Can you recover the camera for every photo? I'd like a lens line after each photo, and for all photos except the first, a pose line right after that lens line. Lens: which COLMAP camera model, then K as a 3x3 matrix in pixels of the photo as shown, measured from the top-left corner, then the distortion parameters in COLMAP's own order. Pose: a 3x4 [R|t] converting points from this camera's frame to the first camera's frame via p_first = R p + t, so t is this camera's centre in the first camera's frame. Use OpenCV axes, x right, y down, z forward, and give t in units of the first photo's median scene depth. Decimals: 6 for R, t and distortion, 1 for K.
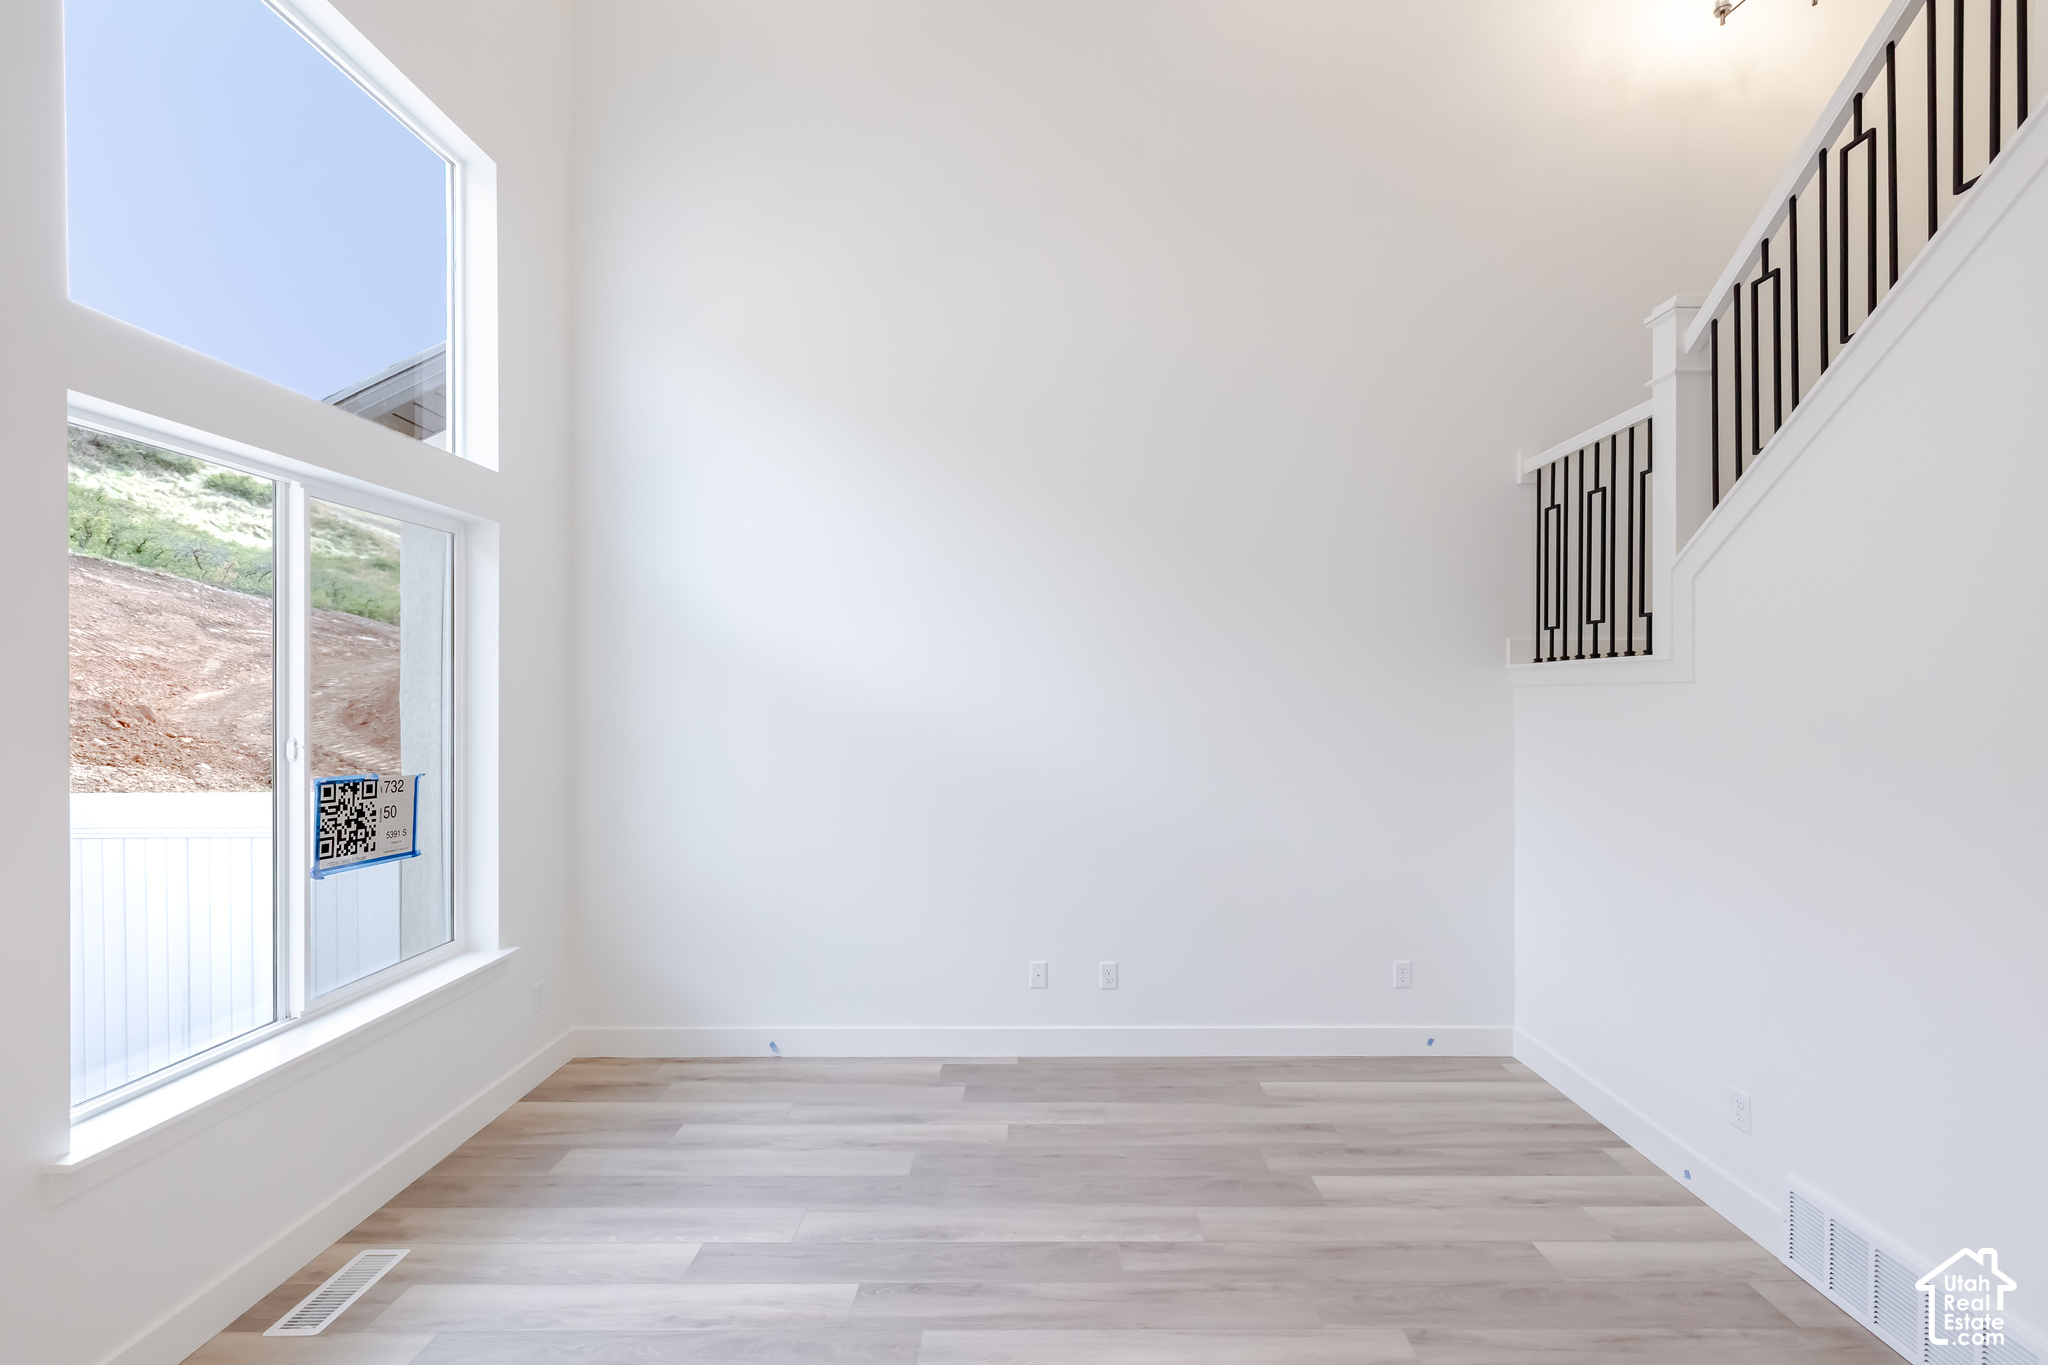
lens RADIAL K [[884.0, 0, 1039.8], [0, 884.0, 695.4], [0, 0, 1]] dist [0.001673, 0.000279]
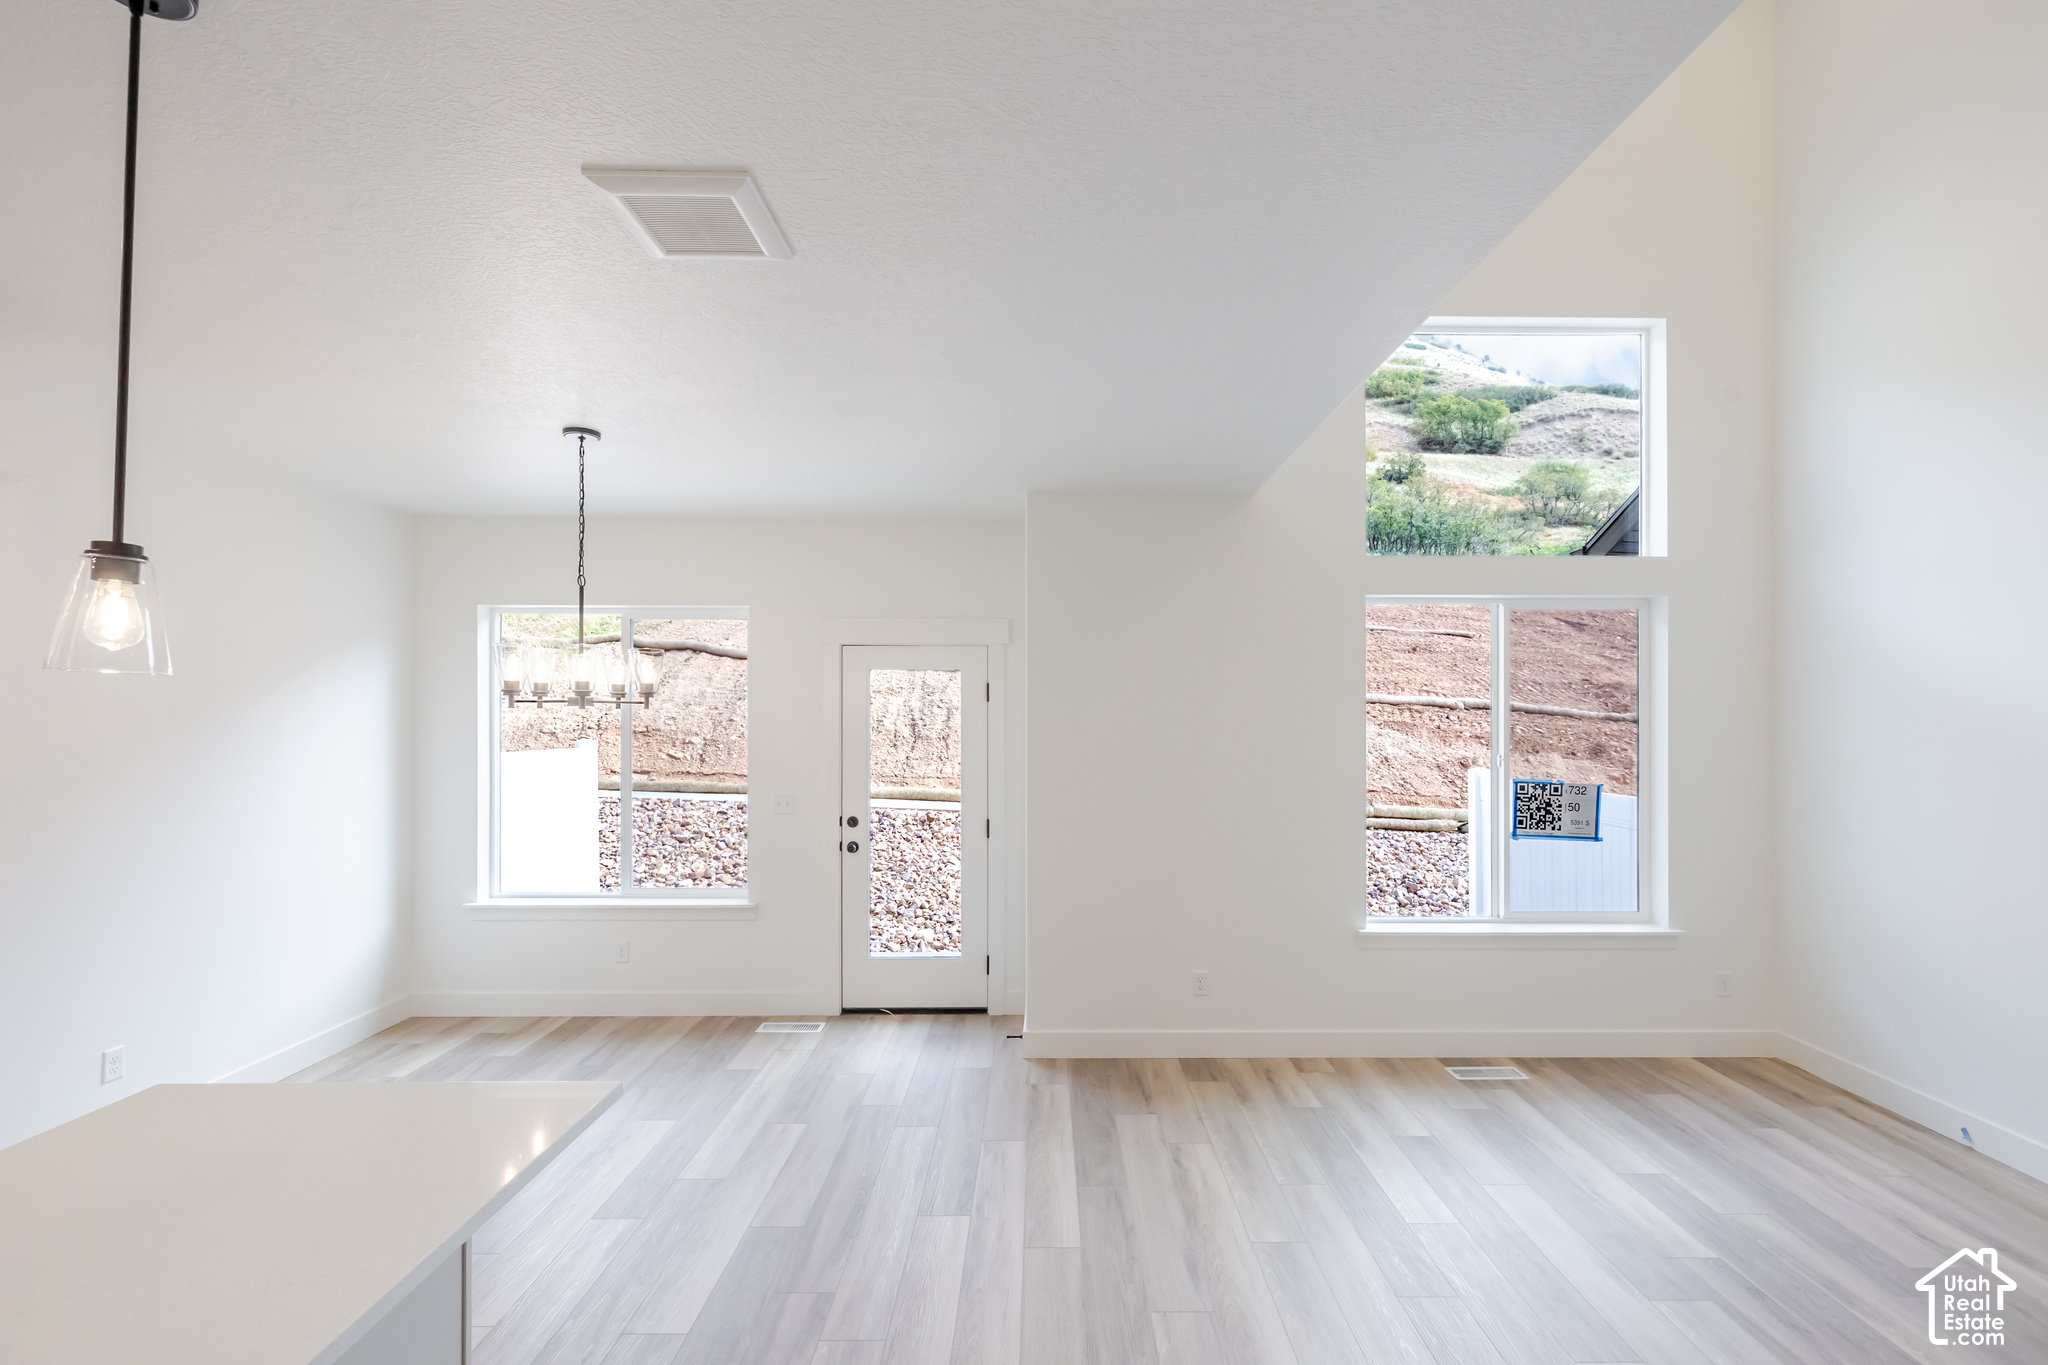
lens RADIAL K [[884.0, 0, 1039.8], [0, 884.0, 695.4], [0, 0, 1]] dist [0.001673, 0.000279]
pose [[-0.006852, -0.020291, -0.999771, 0.814414], [-0.001535, 0.999793, -0.020281, -0.026362], [0.999975, 0.001395, -0.006881, 0.116569]]
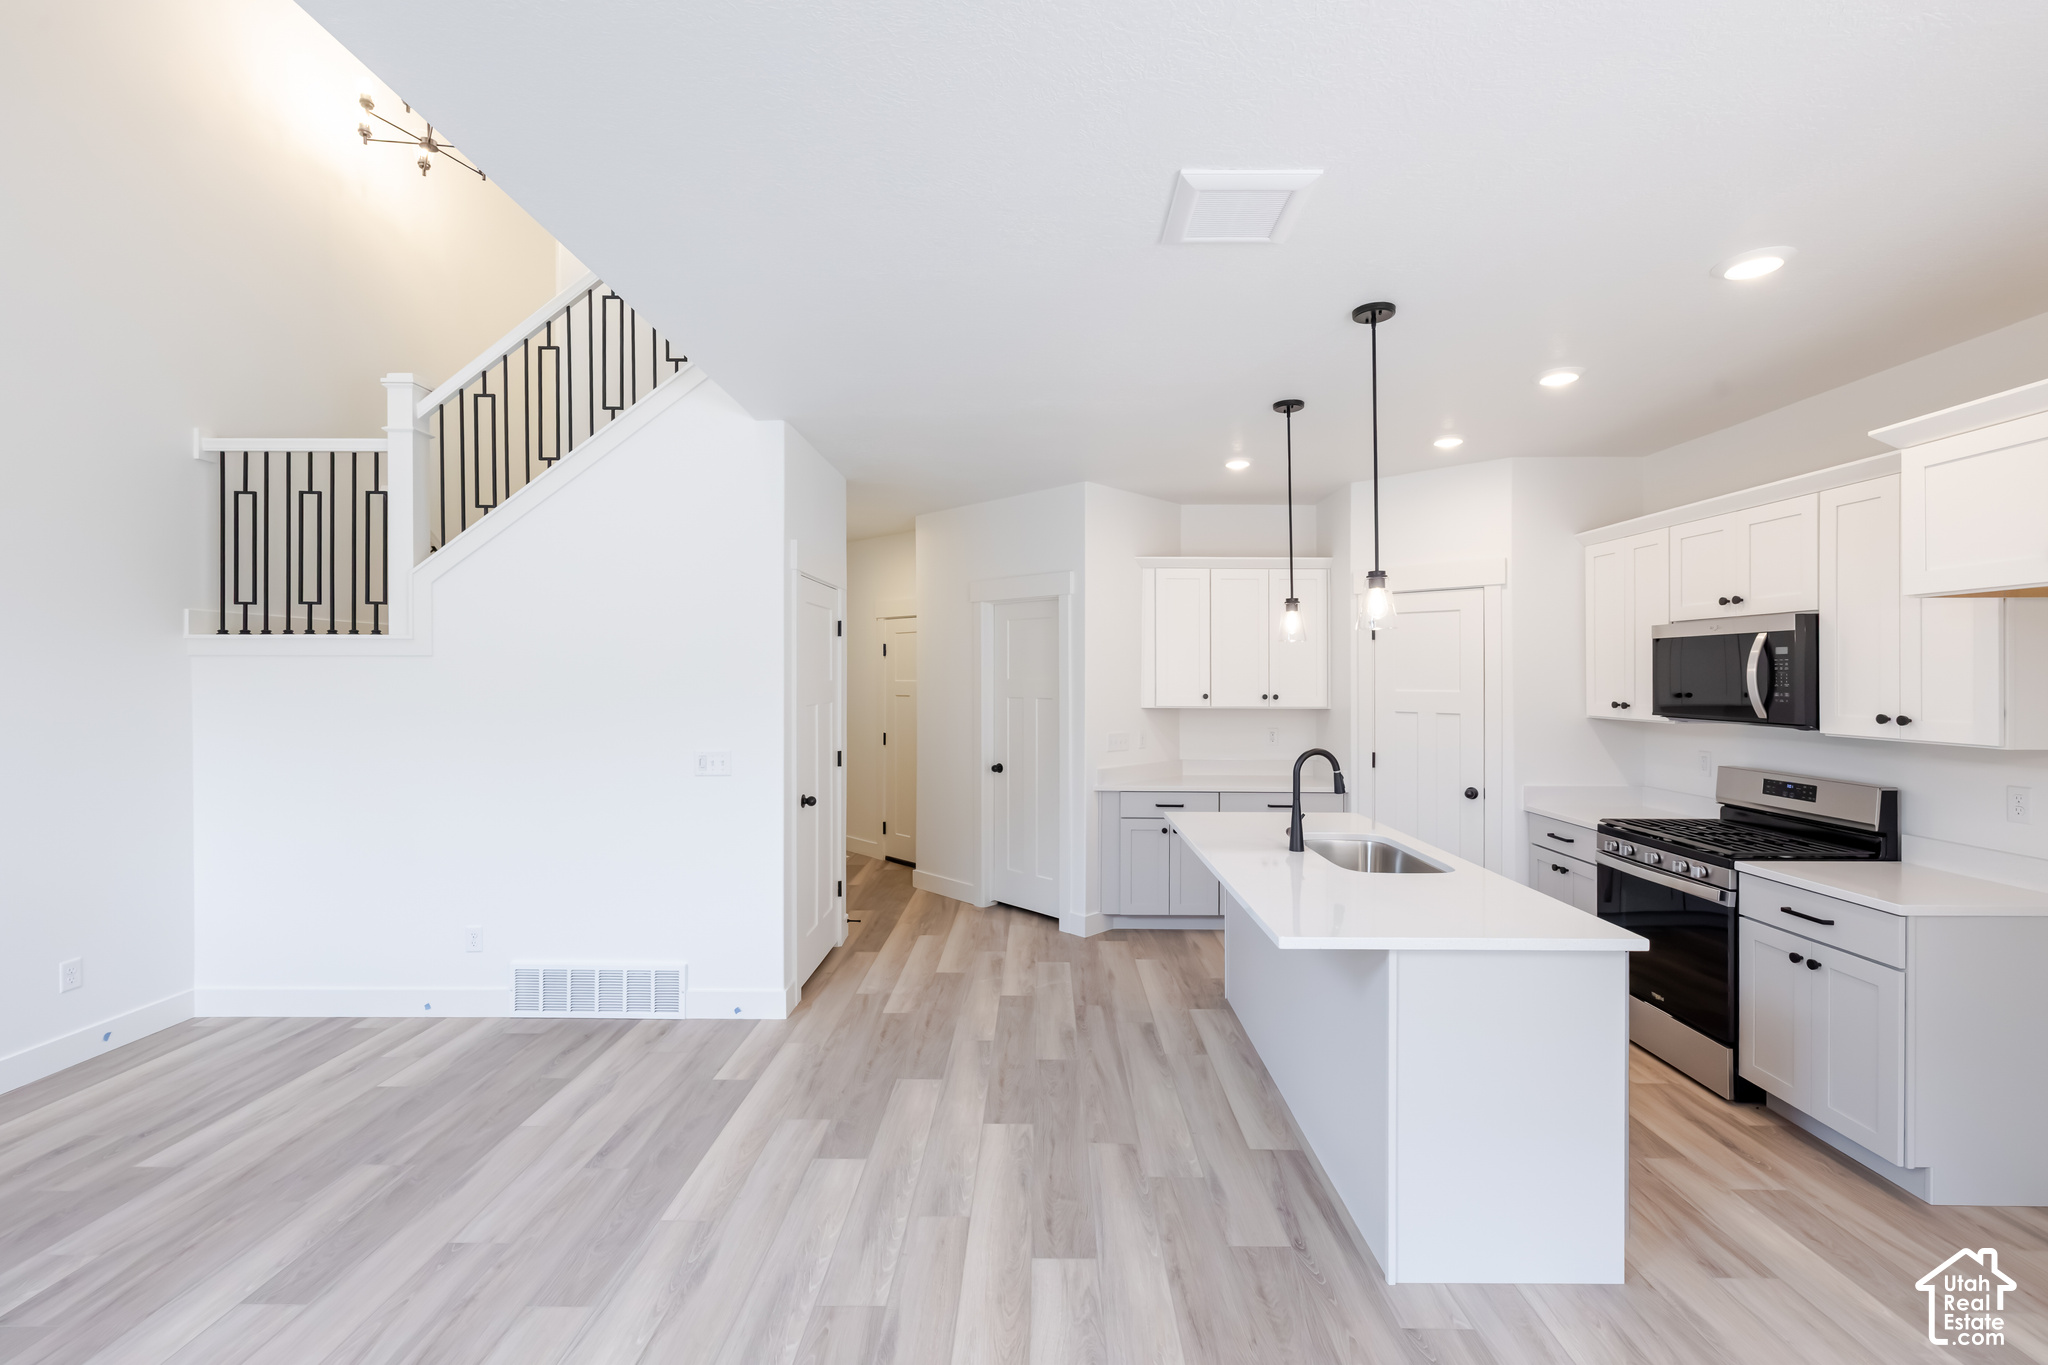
lens RADIAL K [[957.1, 0, 1037.4], [0, 957.1, 694.7], [0, 0, 1]] dist [-0.000399, 0.000586]
pose [[-0.006828, -0.010156, 0.999925, -0.729739], [-0.004609, 0.999938, 0.010125, 0.022940], [-0.999966, -0.004540, -0.006874, 0.040018]]
